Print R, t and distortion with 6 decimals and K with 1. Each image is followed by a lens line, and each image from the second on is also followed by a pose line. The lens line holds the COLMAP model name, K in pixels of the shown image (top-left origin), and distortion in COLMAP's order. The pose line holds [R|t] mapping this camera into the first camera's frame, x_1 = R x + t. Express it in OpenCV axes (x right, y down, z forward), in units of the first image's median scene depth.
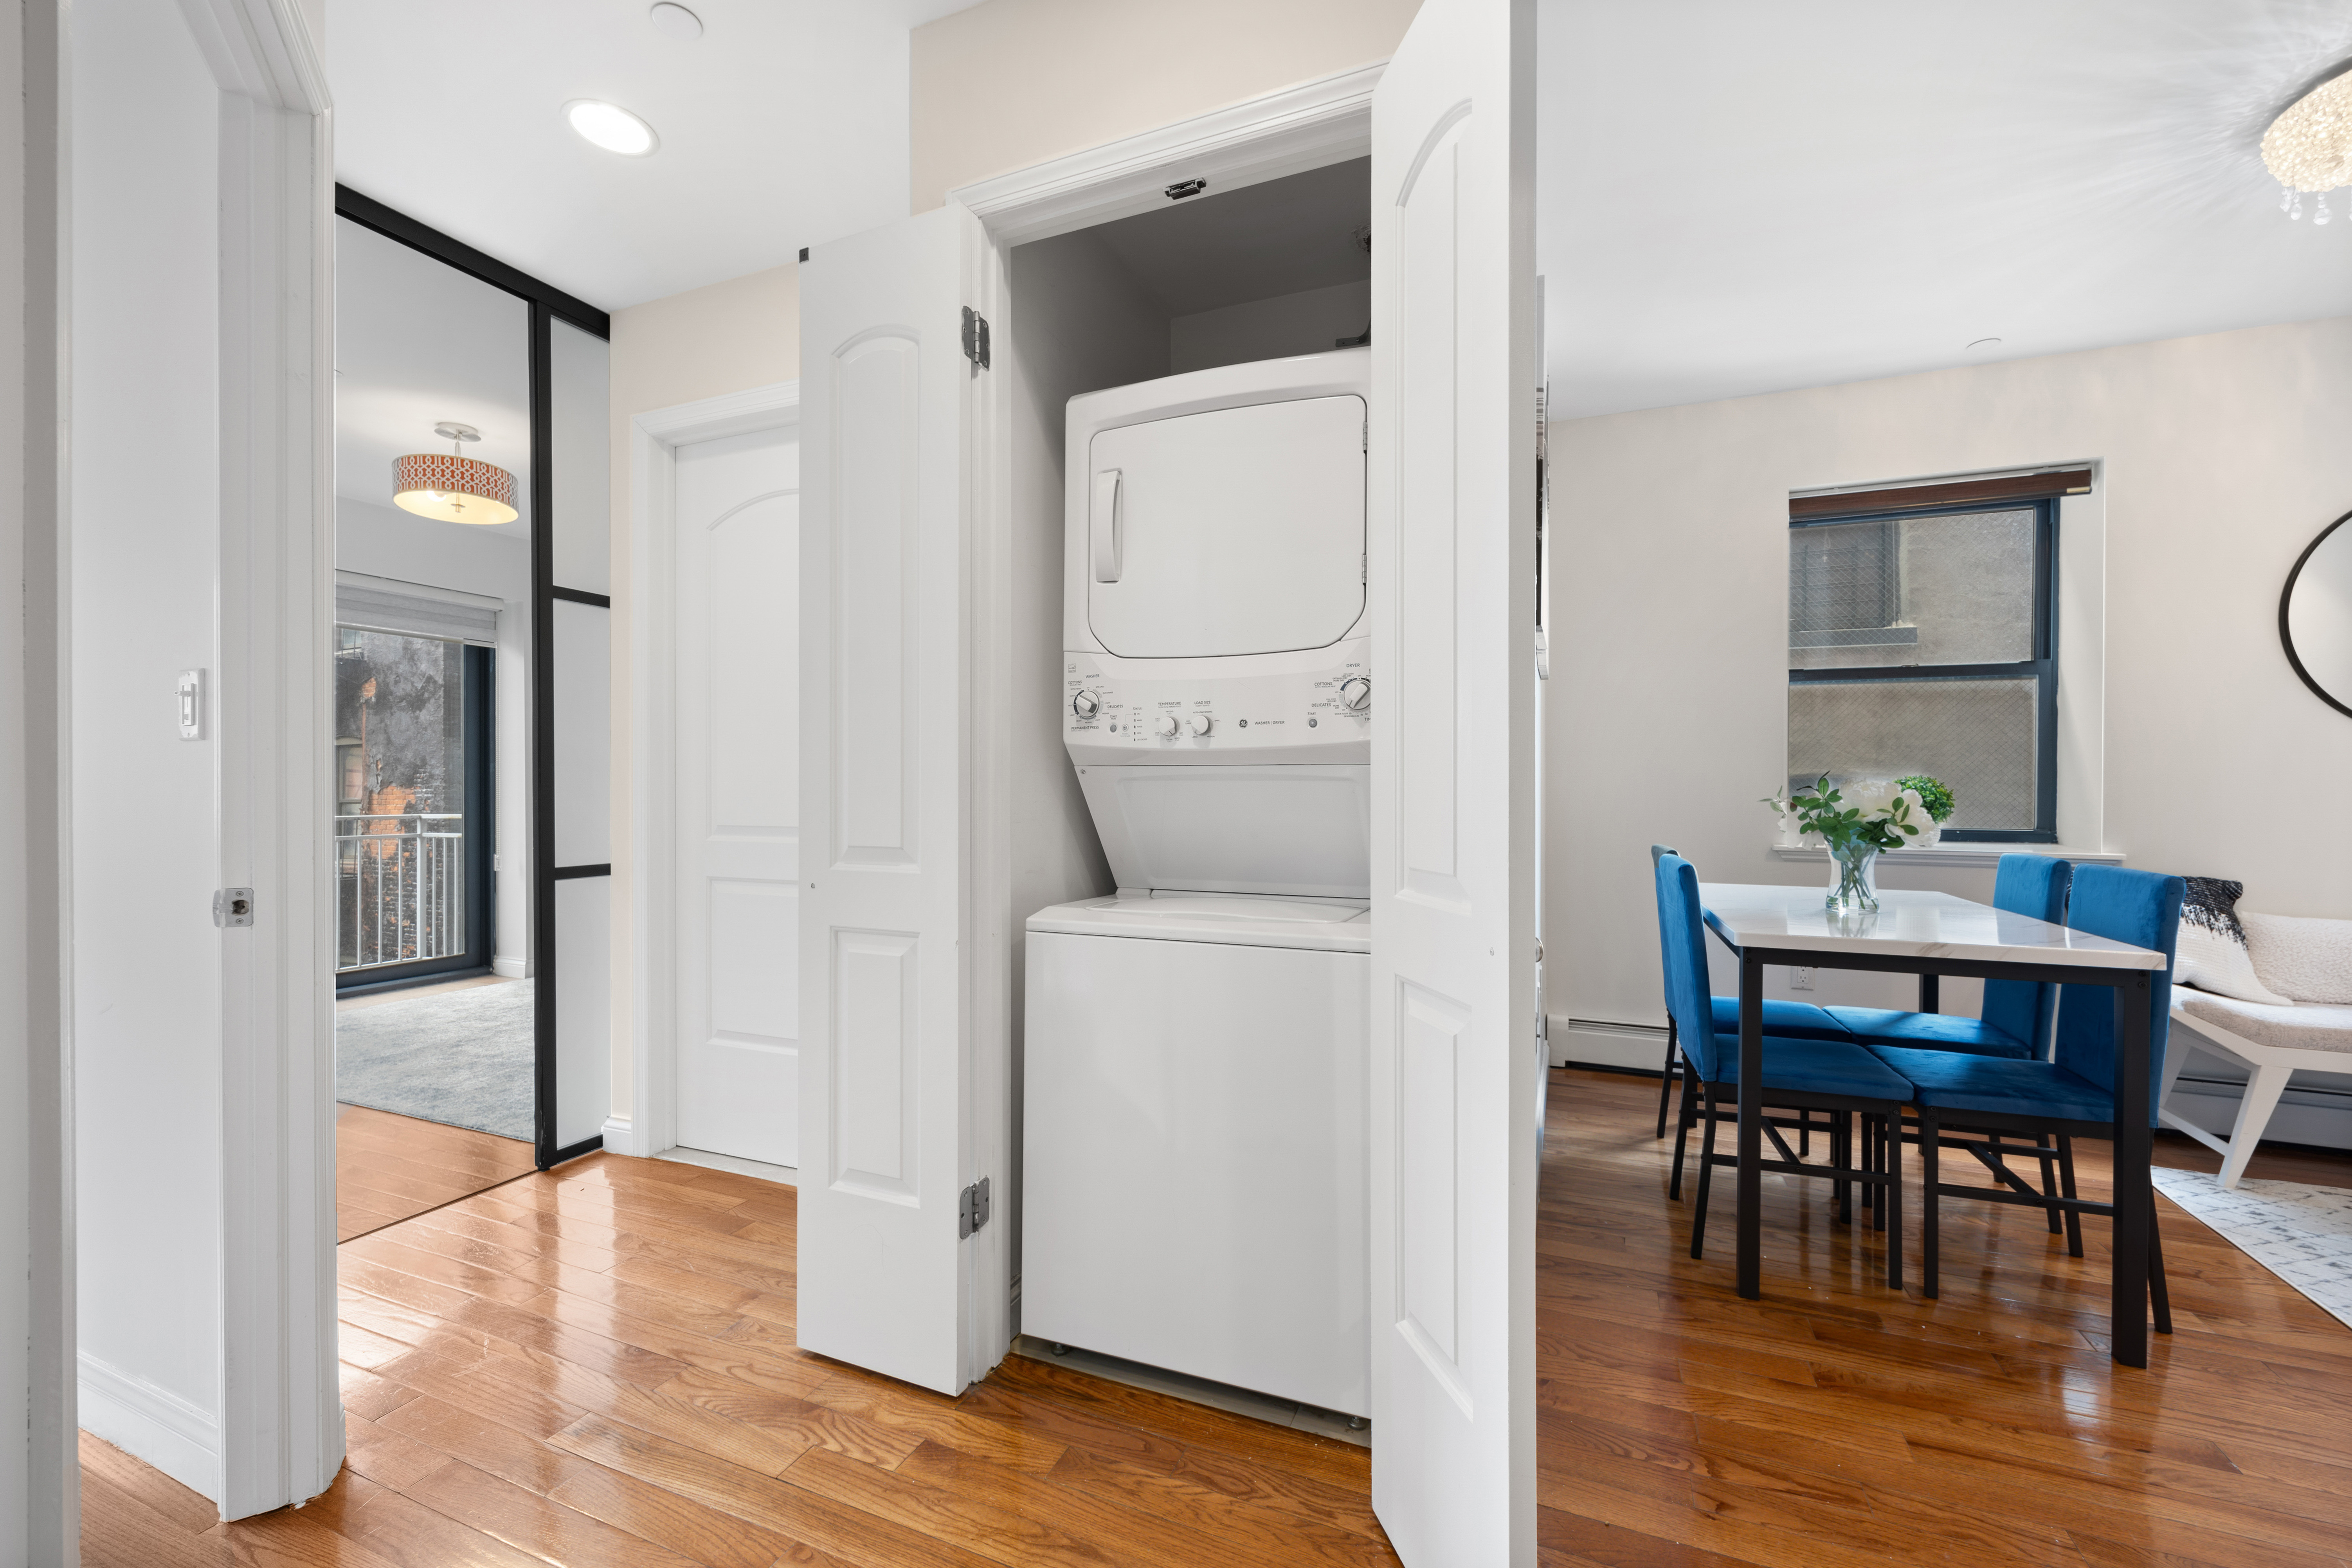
lens RADIAL K [[959.9, 0, 1182.2], [0, 959.9, 782.6], [0, 0, 1]] dist [-0.004466, 0.000177]
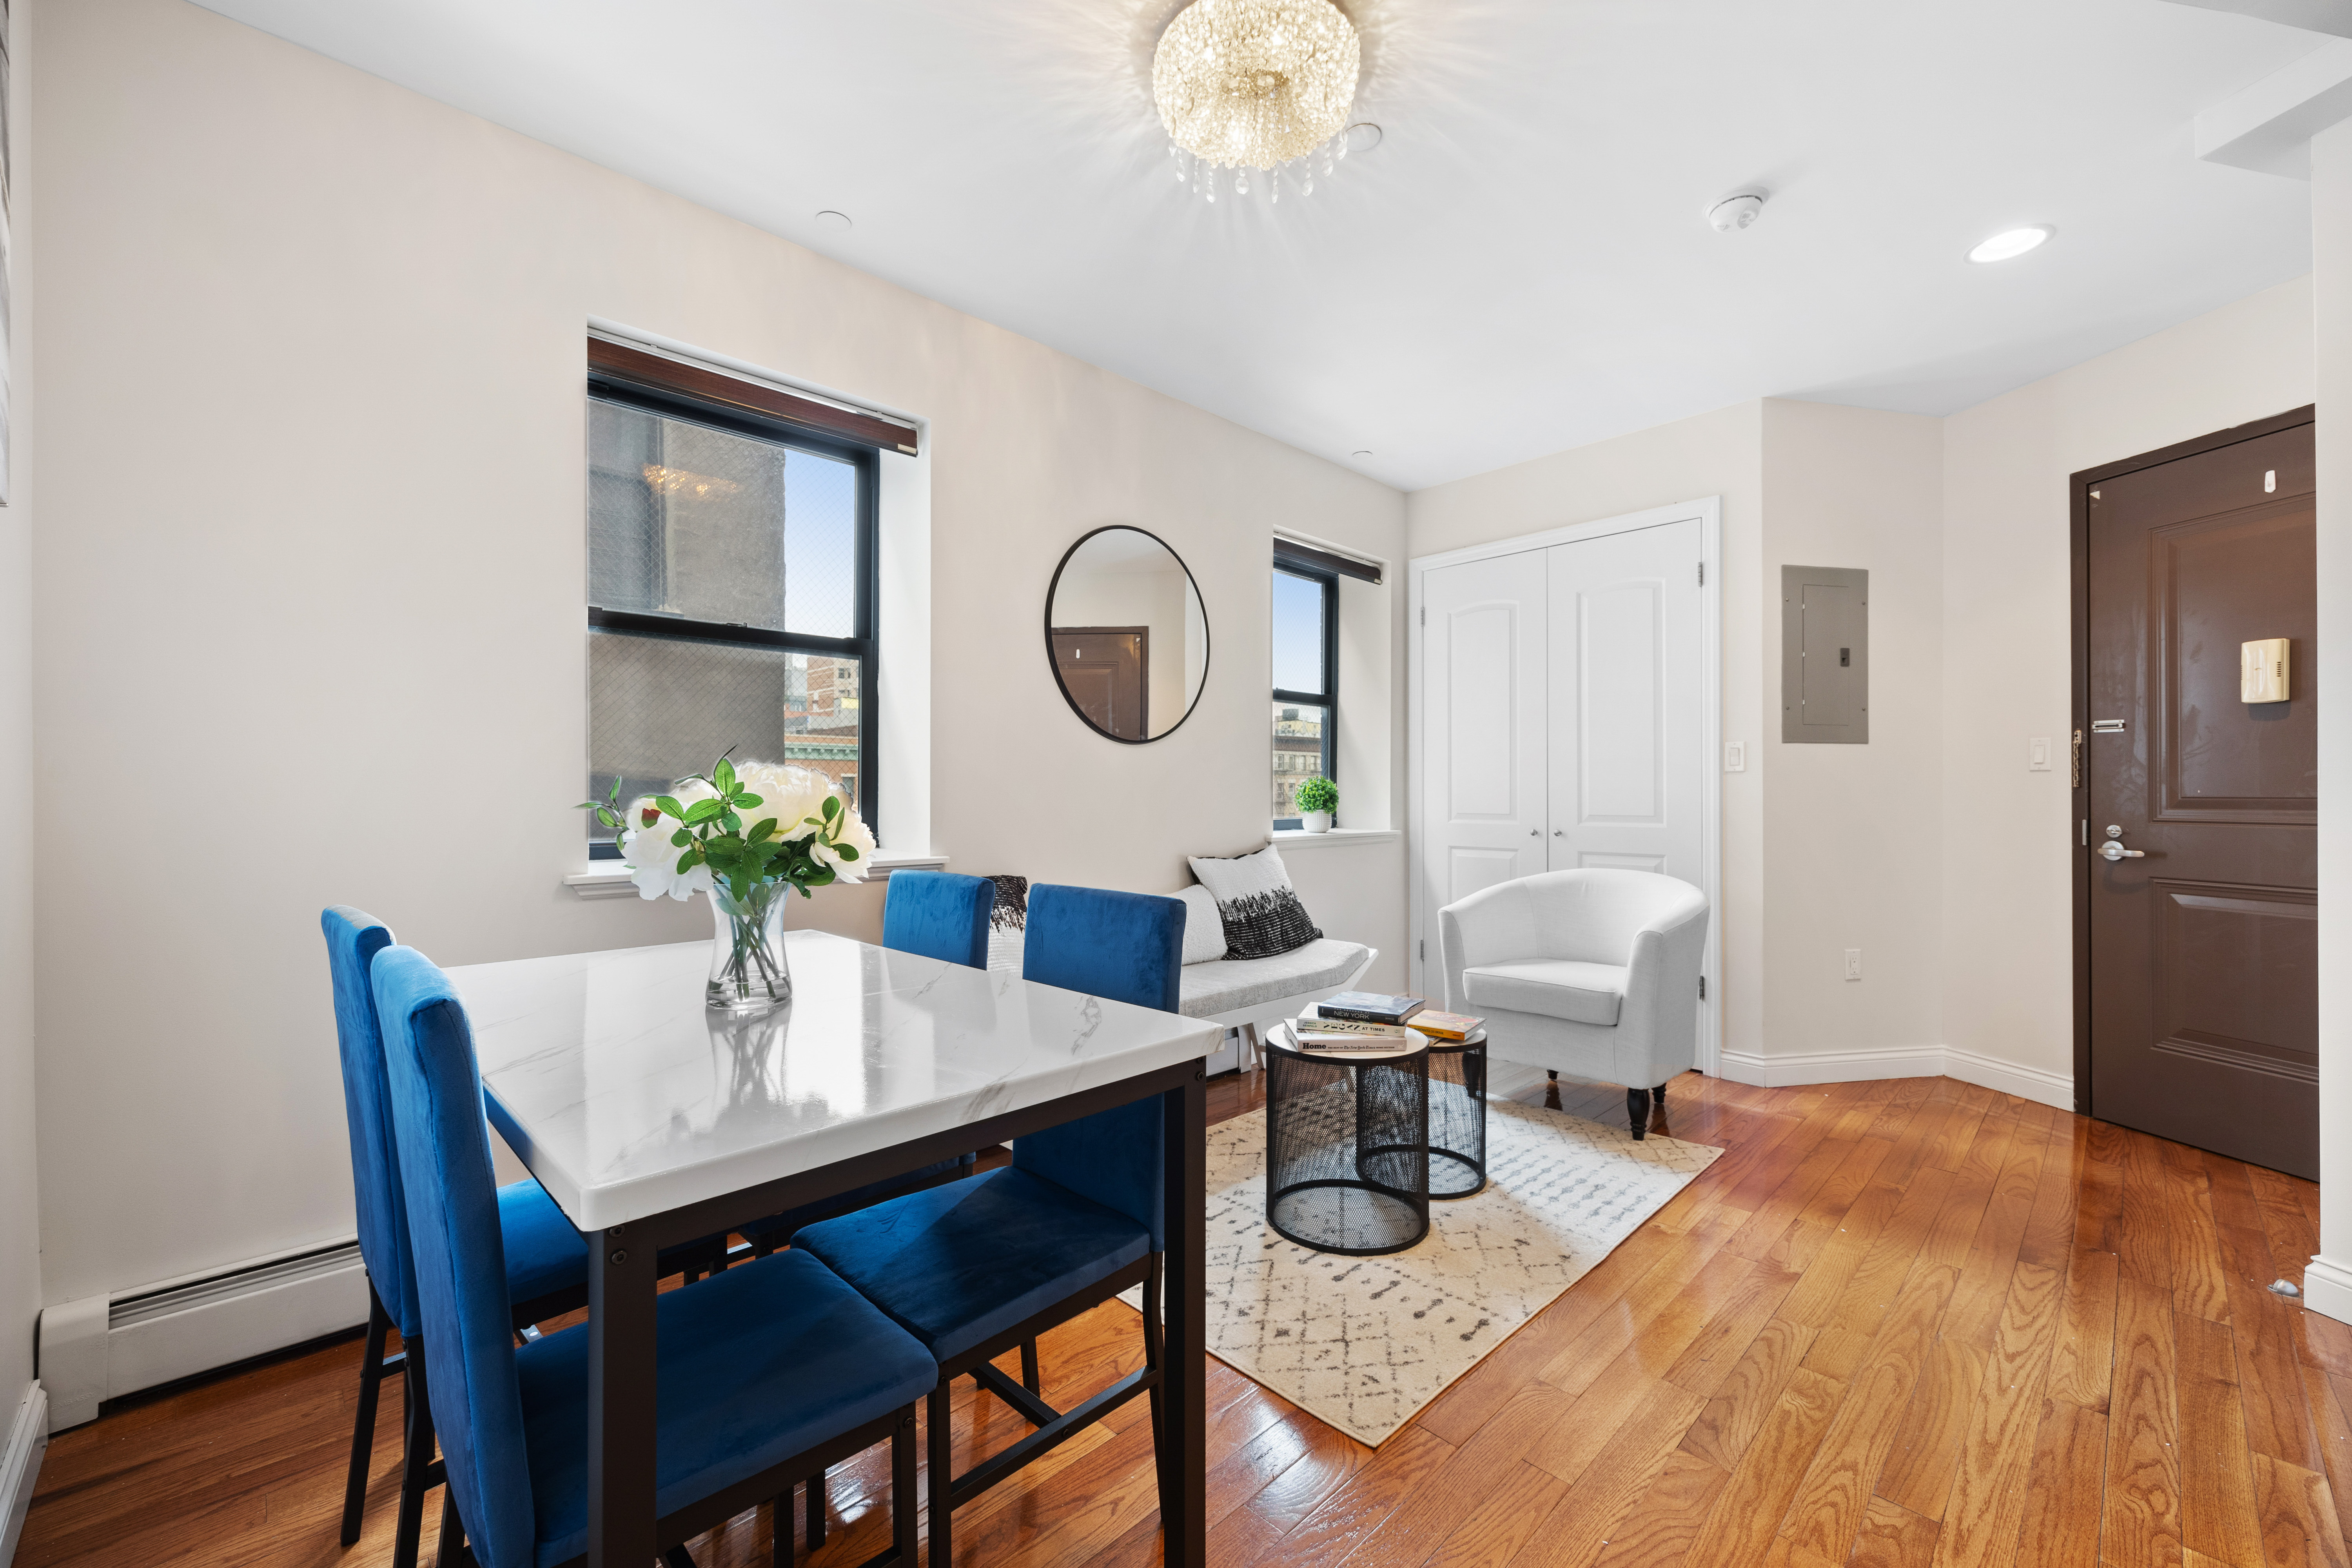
lens RADIAL K [[959.9, 0, 1171.9], [0, 959.9, 778.8], [0, 0, 1]] dist [-0.004466, 0.000177]
pose [[0.381991, 0.004590, 0.924155, 0.265684], [0.001018, 0.999985, -0.005388, 0.006284], [-0.924165, 0.002999, 0.381981, 0.546857]]
